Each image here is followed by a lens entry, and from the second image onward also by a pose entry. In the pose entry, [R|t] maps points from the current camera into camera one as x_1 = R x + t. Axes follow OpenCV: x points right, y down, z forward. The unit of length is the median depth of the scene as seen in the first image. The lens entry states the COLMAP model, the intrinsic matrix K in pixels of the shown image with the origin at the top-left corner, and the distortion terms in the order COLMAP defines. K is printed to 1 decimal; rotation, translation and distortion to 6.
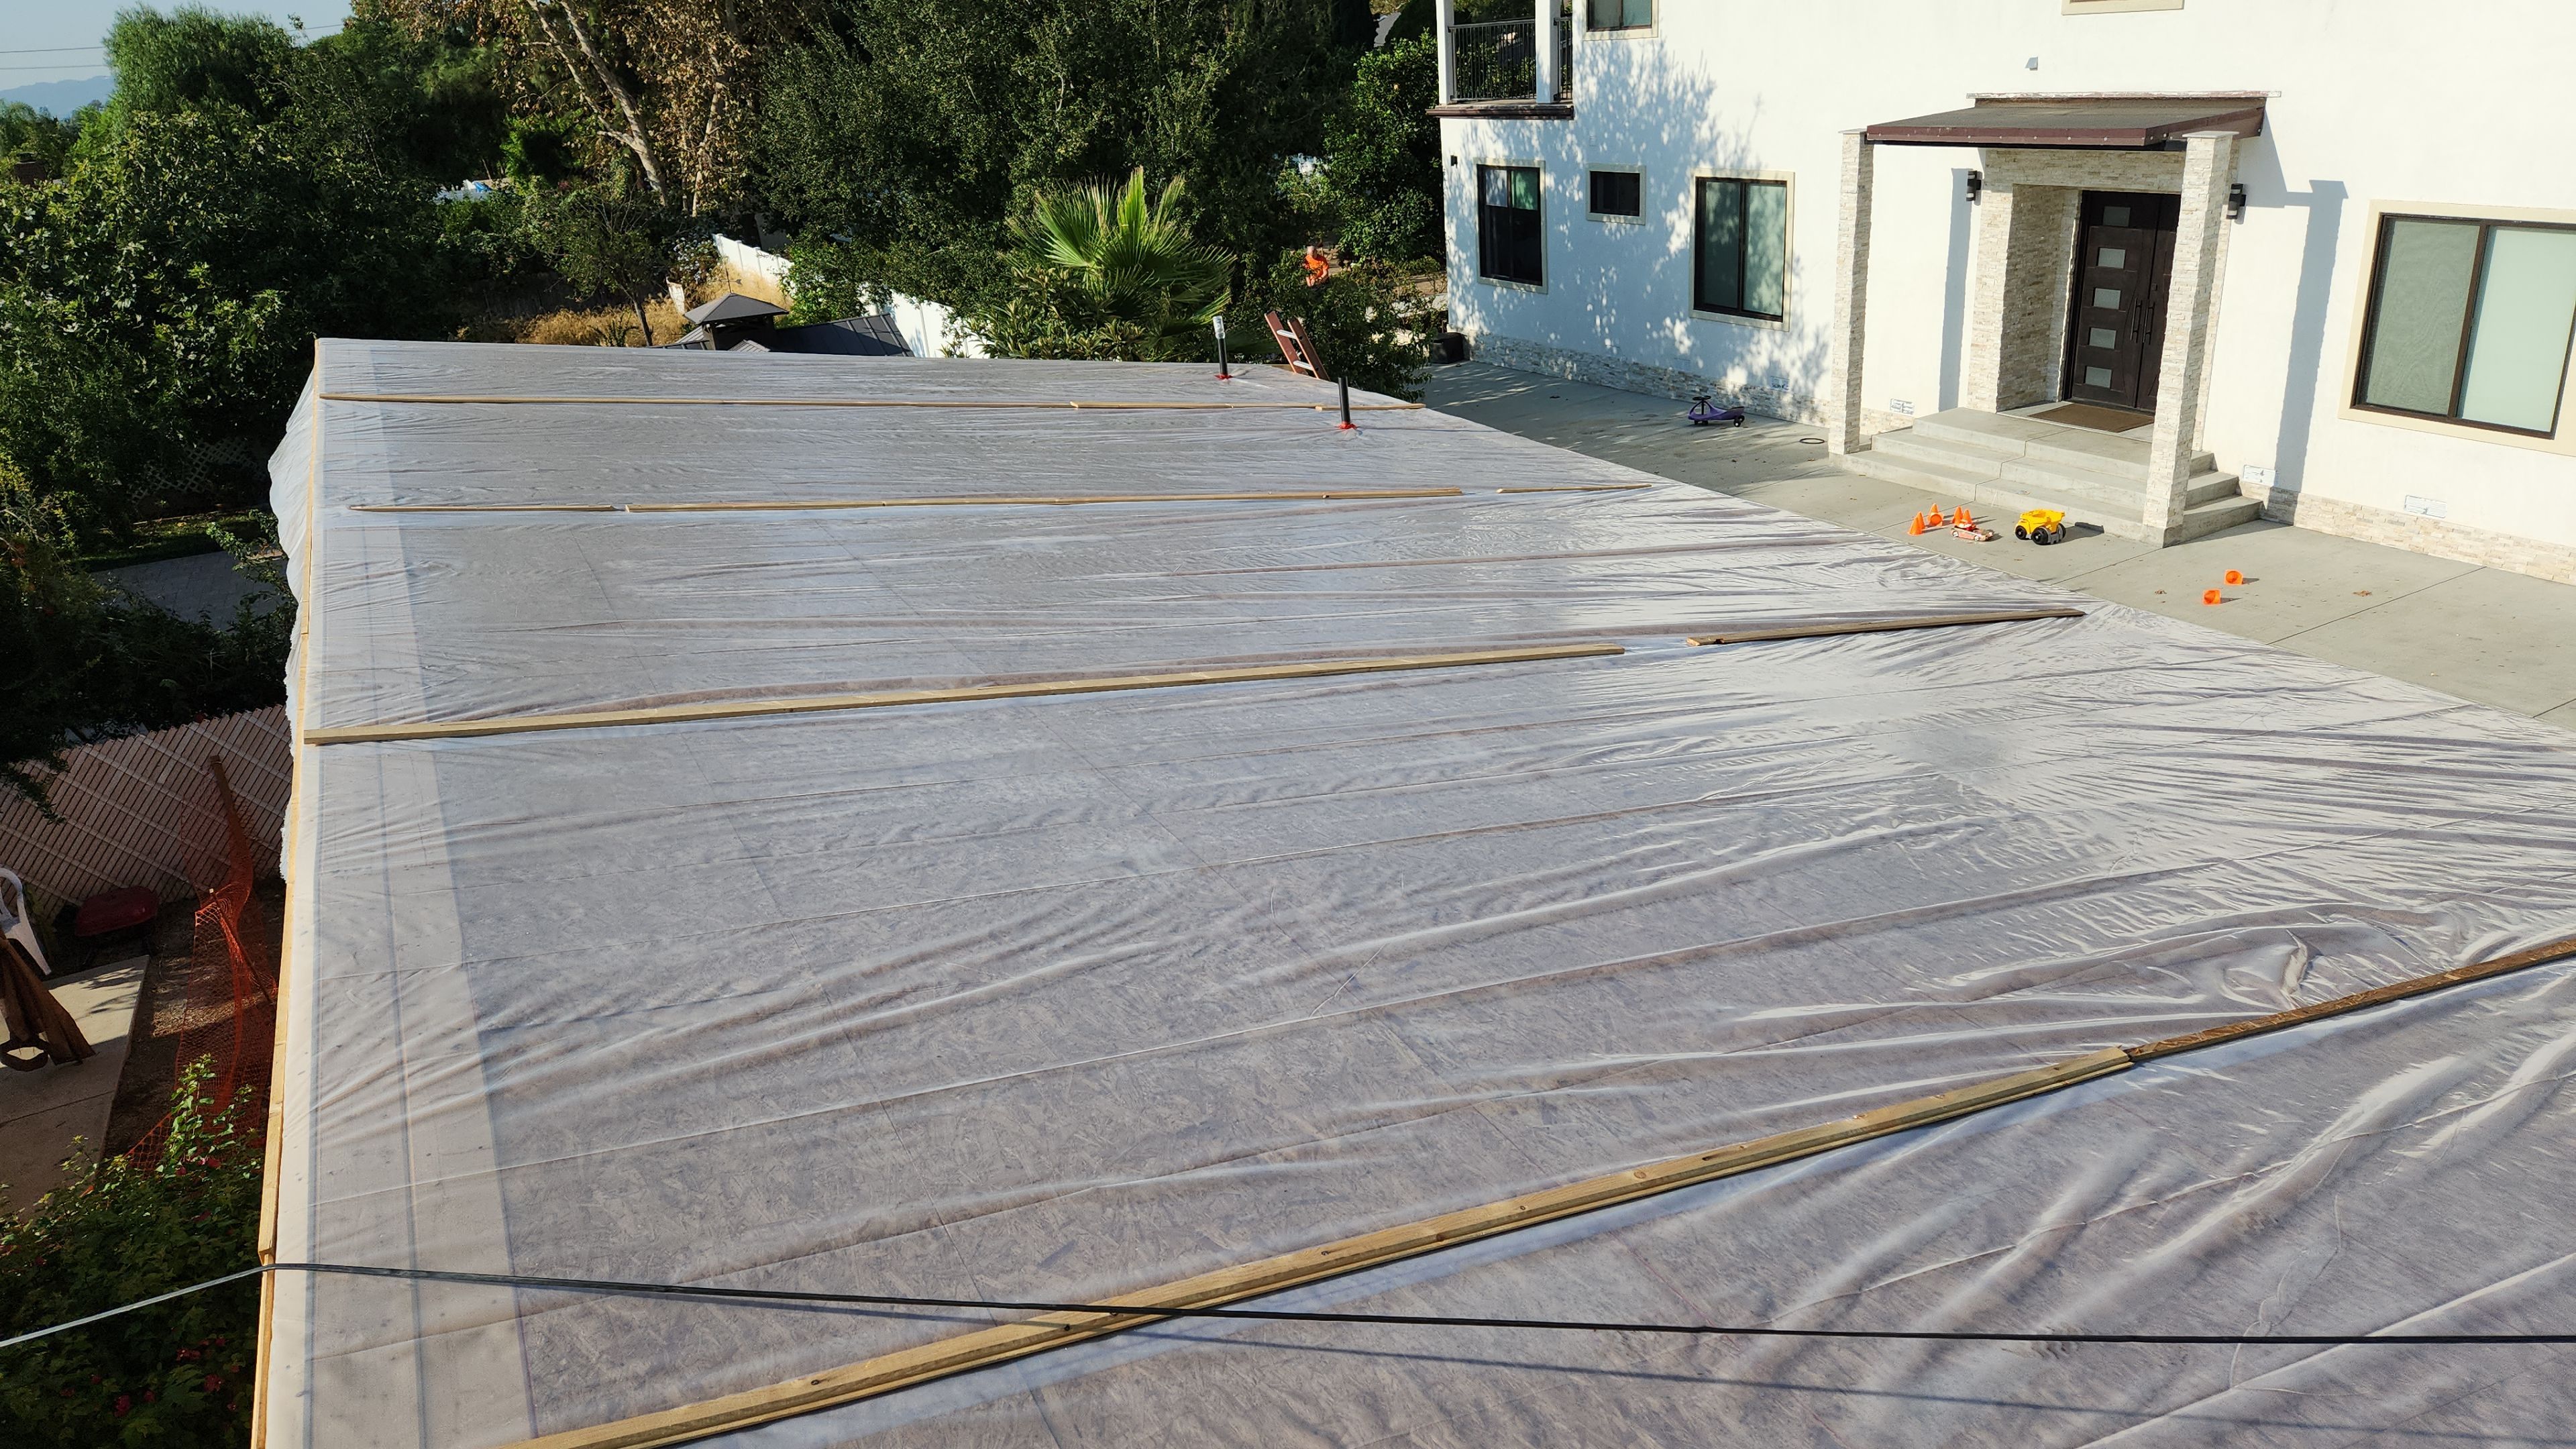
lens RADIAL K [[1699.0, 0, 1274.7], [0, 1699.0, 722.9], [0, 0, 1]] dist [0.081935, -0.072665]
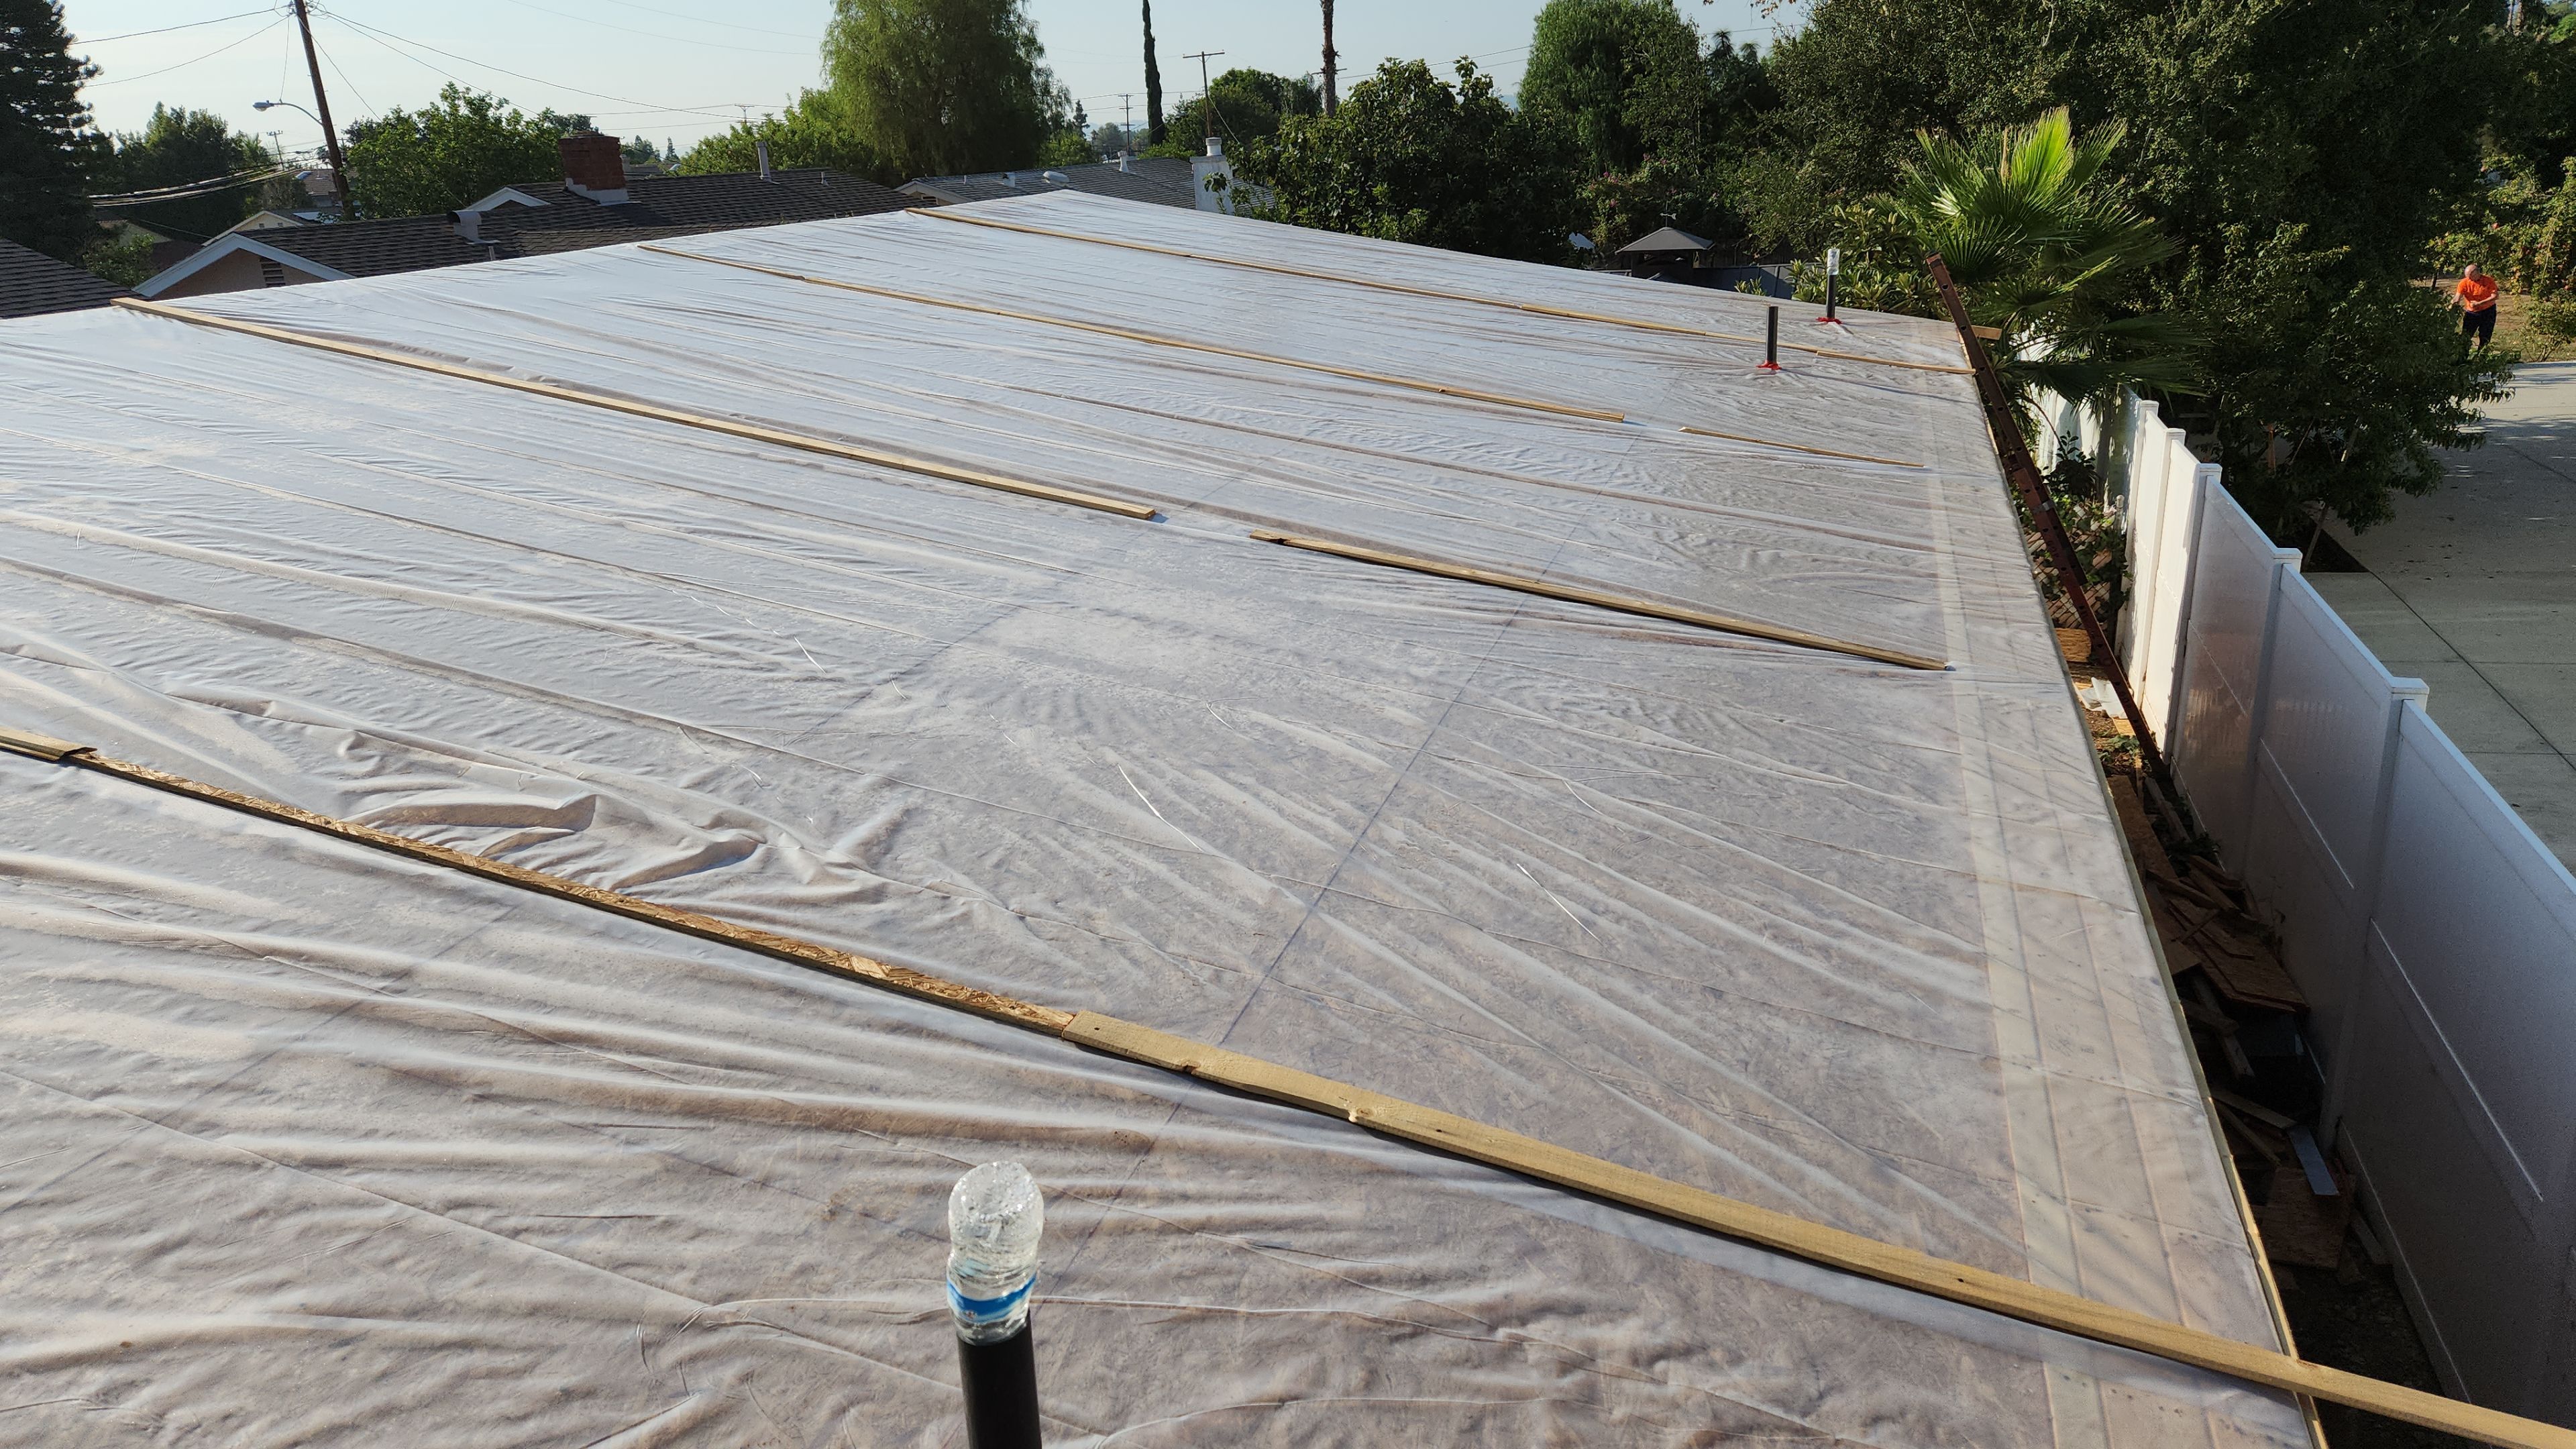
lens RADIAL K [[1699.0, 0, 1274.7], [0, 1699.0, 722.9], [0, 0, 1]] dist [0.081935, -0.072665]
pose [[0.712652, 0.275446, -0.645179, 0.916897], [-0.273808, 0.955960, 0.105684, -0.056274], [0.645876, 0.101339, 0.756687, 0.426818]]
